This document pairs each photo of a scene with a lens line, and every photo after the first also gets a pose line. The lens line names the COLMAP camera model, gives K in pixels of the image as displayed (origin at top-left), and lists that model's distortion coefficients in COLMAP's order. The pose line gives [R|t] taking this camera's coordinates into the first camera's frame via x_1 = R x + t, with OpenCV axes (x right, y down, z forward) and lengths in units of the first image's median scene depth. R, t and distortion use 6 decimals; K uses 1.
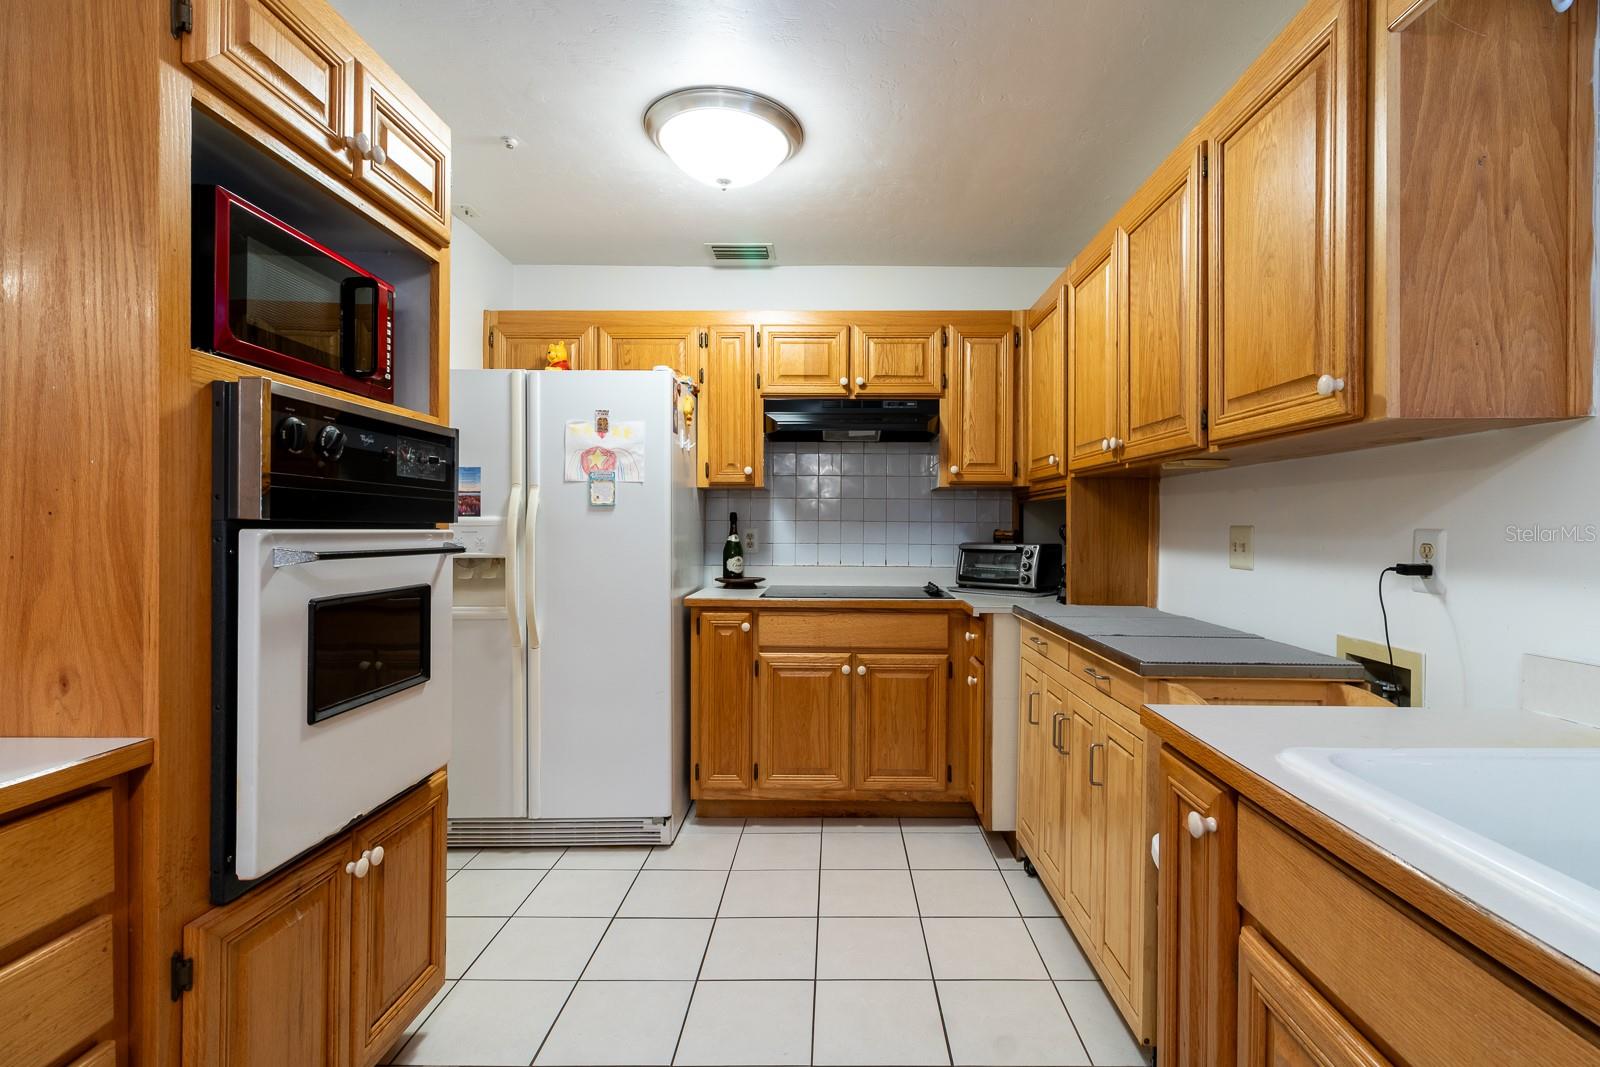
lens RADIAL K [[729.8, 0, 808.0], [0, 729.8, 537.0], [0, 0, 1]] dist [0.000848, 0.000346]
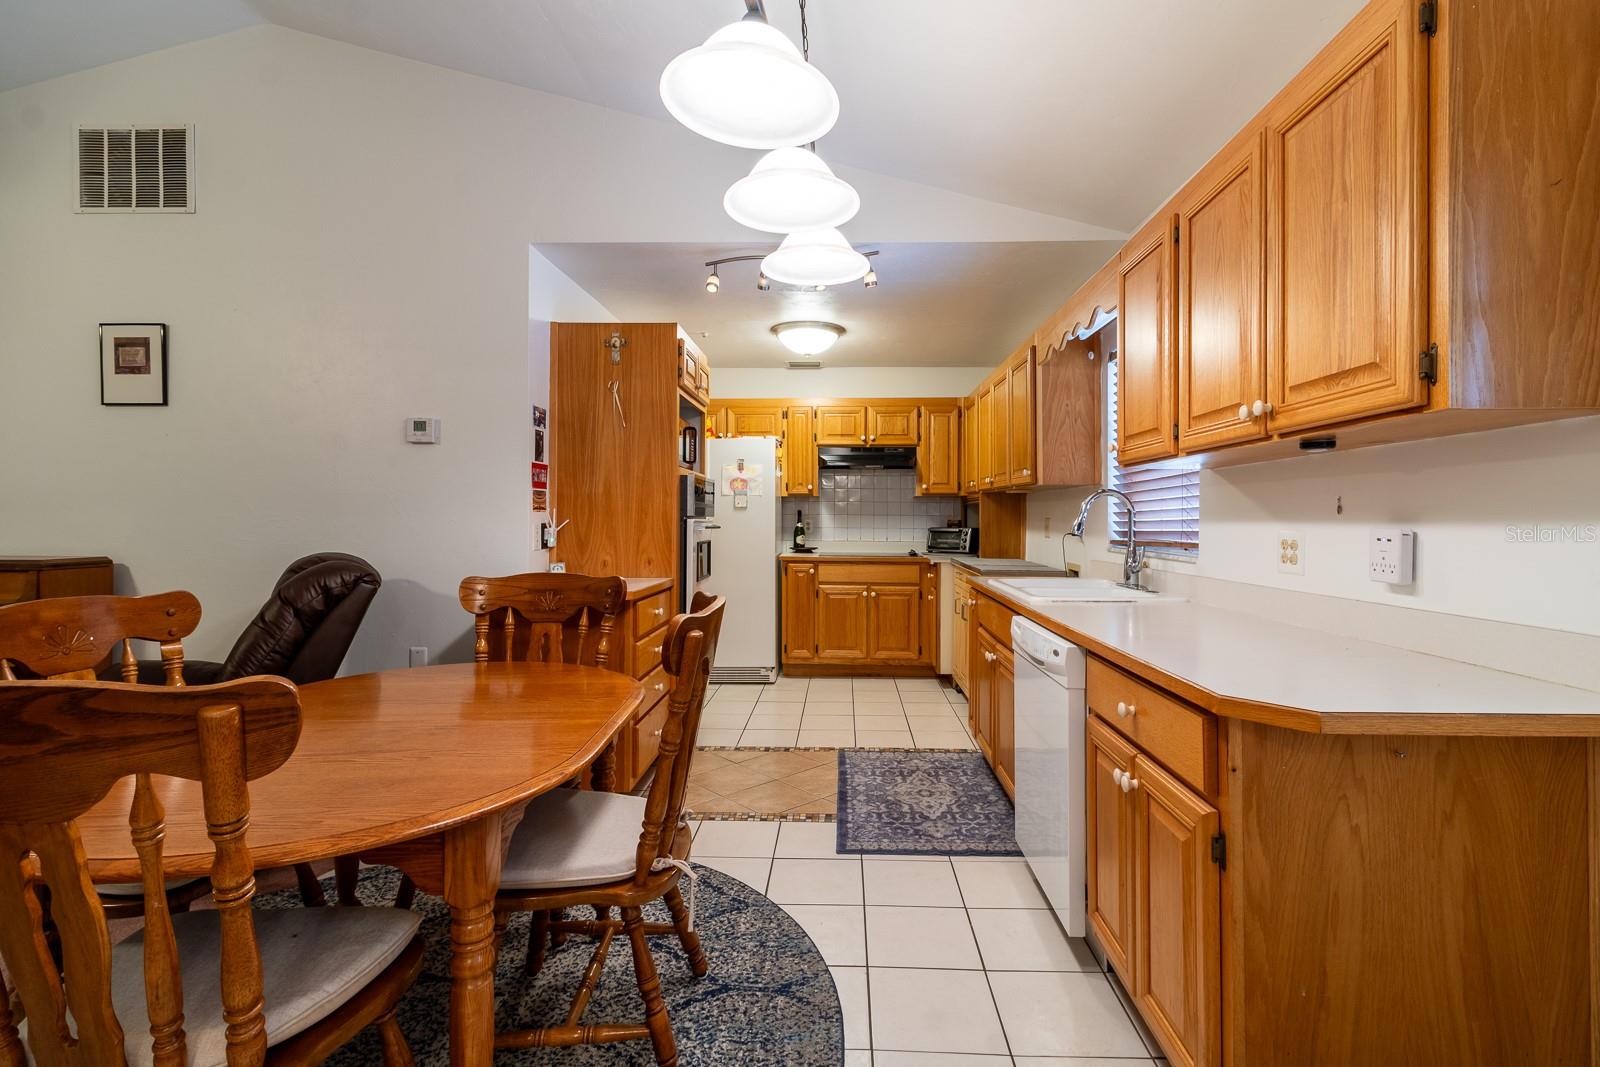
lens RADIAL K [[729.8, 0, 794.2], [0, 729.8, 519.7], [0, 0, 1]] dist [0.000848, 0.000346]
pose [[0.999581, 0.000612, -0.028932, -0.074457], [-0.000949, 0.999932, -0.011621, 0.011610], [0.028923, 0.011644, 0.999514, -0.874029]]
